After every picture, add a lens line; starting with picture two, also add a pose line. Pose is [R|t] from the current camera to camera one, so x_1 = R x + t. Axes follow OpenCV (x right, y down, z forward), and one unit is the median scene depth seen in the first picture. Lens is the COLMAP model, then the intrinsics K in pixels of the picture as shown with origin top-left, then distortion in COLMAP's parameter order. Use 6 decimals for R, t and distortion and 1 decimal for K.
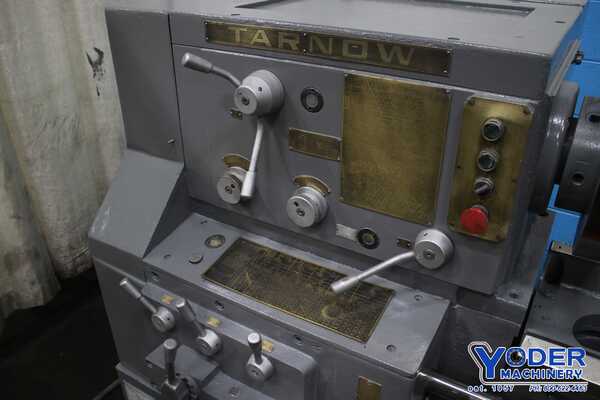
lens RADIAL K [[490.8, 0, 300.0], [0, 490.8, 200.0], [0, 0, 1]] dist [-0.003520, -0.000986]
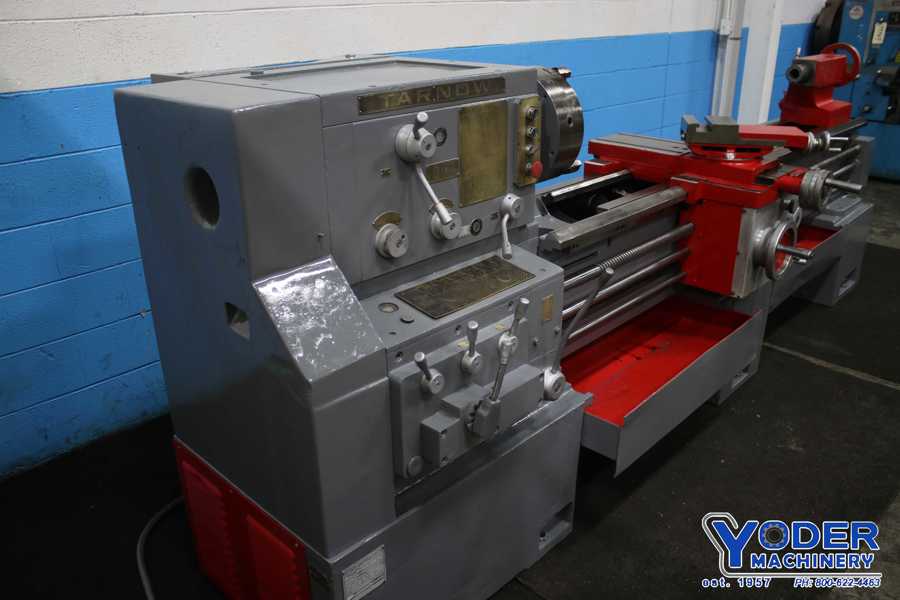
lens RADIAL K [[736.3, 0, 450.0], [0, 736.3, 300.0], [0, 0, 1]] dist [-0.003520, -0.000986]
pose [[0.223413, -0.384511, 0.895678, -1.812742], [0.483732, 0.841498, 0.240592, -0.281297], [-0.846221, 0.379516, 0.374002, 0.388481]]
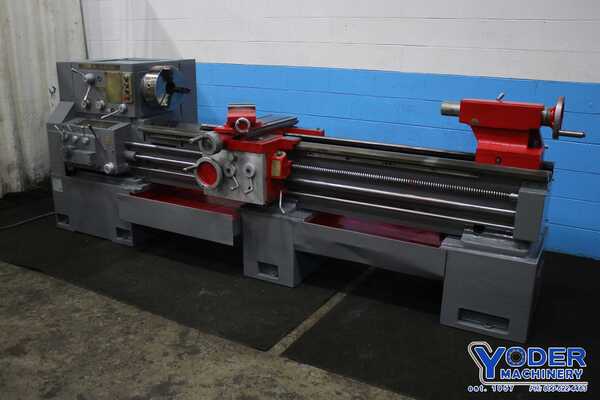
lens RADIAL K [[566.5, 0, 300.0], [0, 566.5, 200.0], [0, 0, 1]] dist [-0.005078, -0.002771]
pose [[0.999585, -0.006003, 0.028168, 1.630067], [0.011963, 0.976215, -0.216472, 1.934813], [-0.026199, 0.216719, 0.975882, -3.699750]]
